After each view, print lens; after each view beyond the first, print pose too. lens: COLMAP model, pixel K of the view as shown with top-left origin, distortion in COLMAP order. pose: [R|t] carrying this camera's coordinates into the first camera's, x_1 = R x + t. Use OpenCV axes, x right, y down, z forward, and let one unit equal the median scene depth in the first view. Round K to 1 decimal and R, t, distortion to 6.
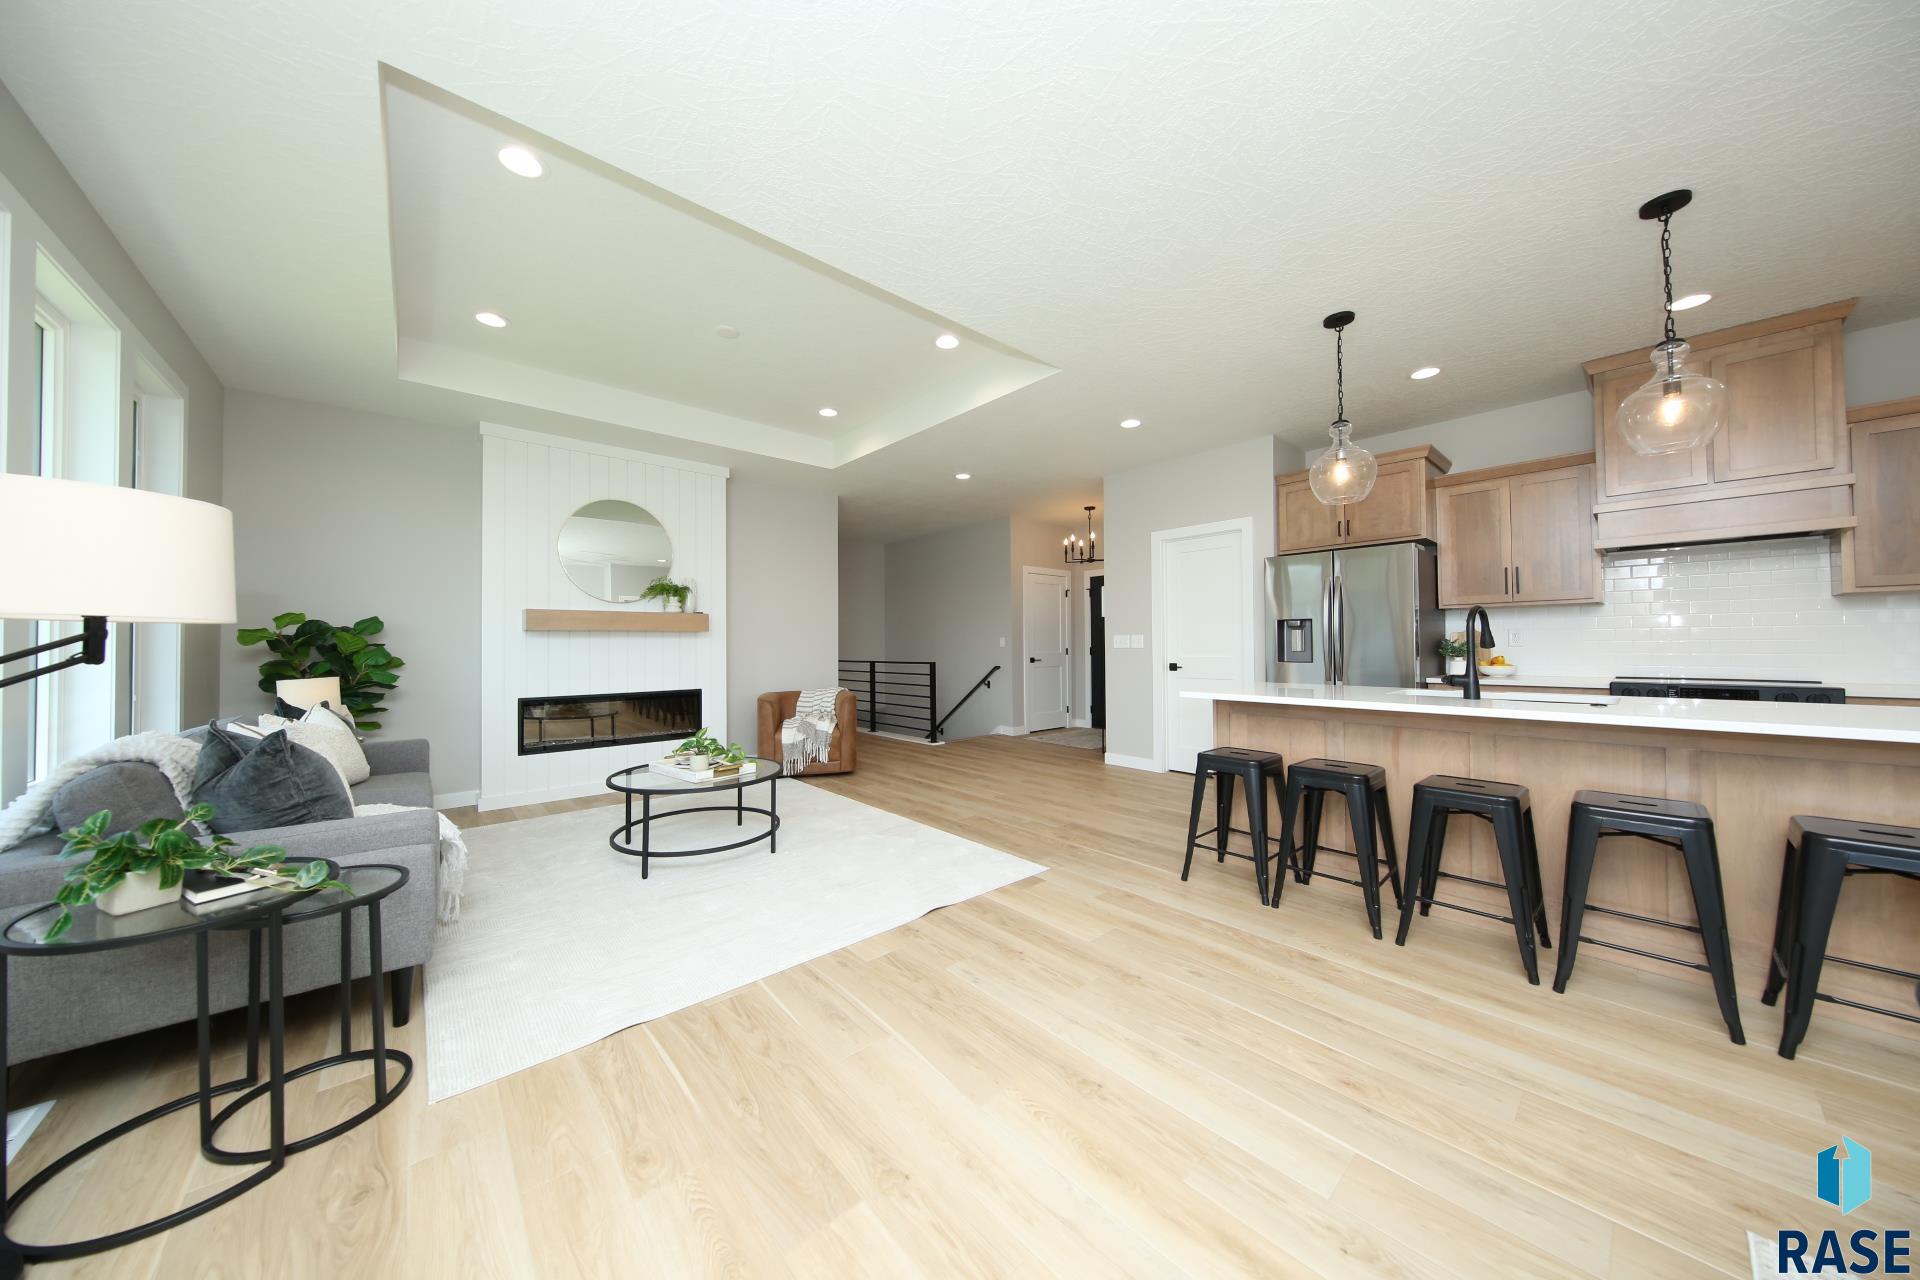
lens RADIAL K [[614.6, 0, 951.2], [0, 614.6, 637.6], [0, 0, 1]] dist [0.001307, -0.002833]
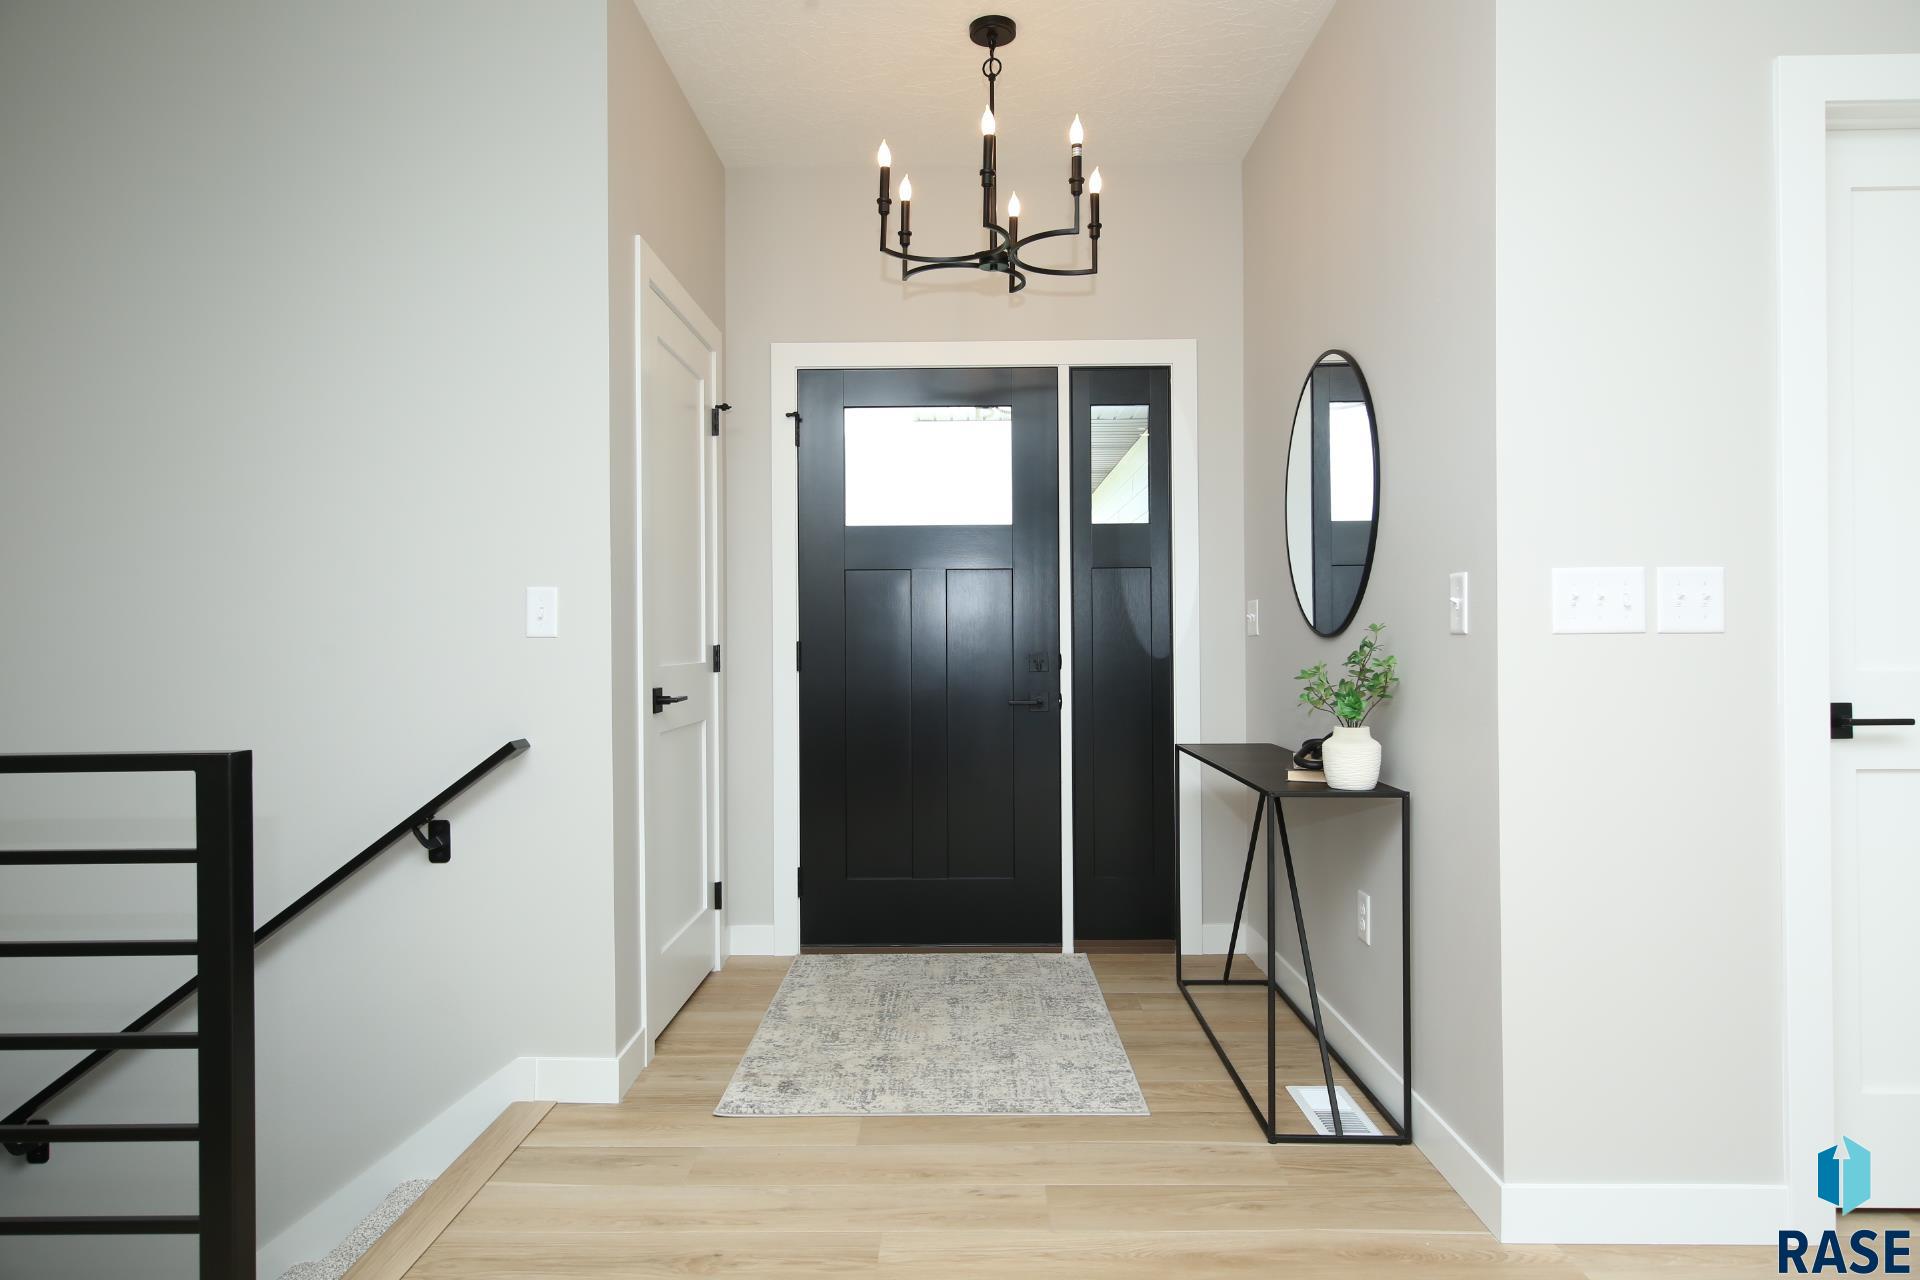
lens RADIAL K [[1136.5, 0, 960.0], [0, 1136.5, 640.0], [0, 0, 1]] dist [-0.054447, -0.000494]
pose [[0.664142, 0.002827, 0.747601, -0.183218], [-0.005959, 0.999981, 0.001512, 0.031586], [-0.747583, -0.005459, 0.664146, 1.406883]]
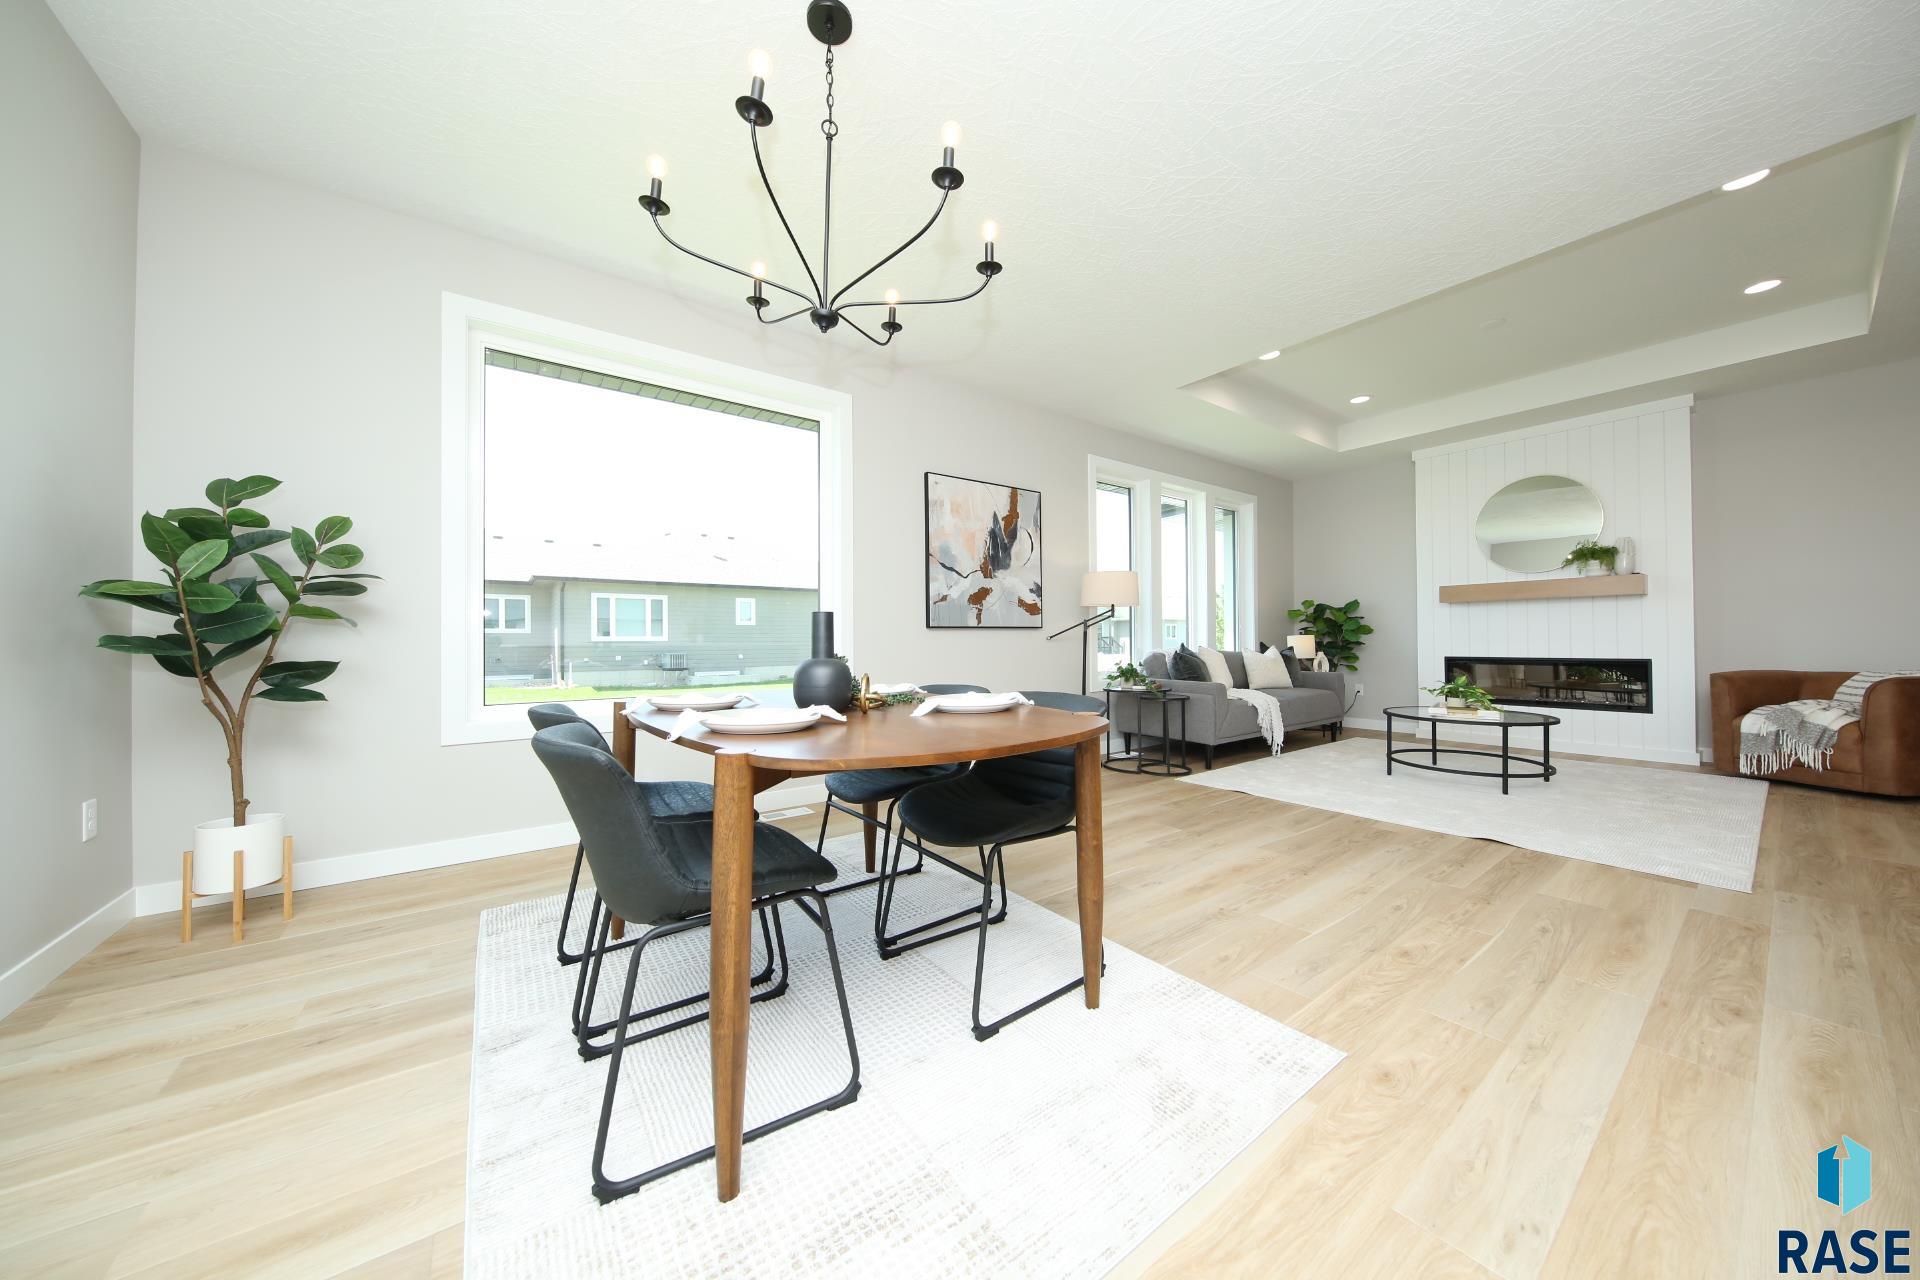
lens RADIAL K [[624.5, 0, 952.7], [0, 624.5, 636.2], [0, 0, 1]] dist [-0.000471, -0.000103]
pose [[-0.081953, -0.001010, -0.996636, 0.810472], [0.018133, 0.999832, -0.002505, 0.048897], [0.996471, -0.018277, -0.081920, 0.107263]]
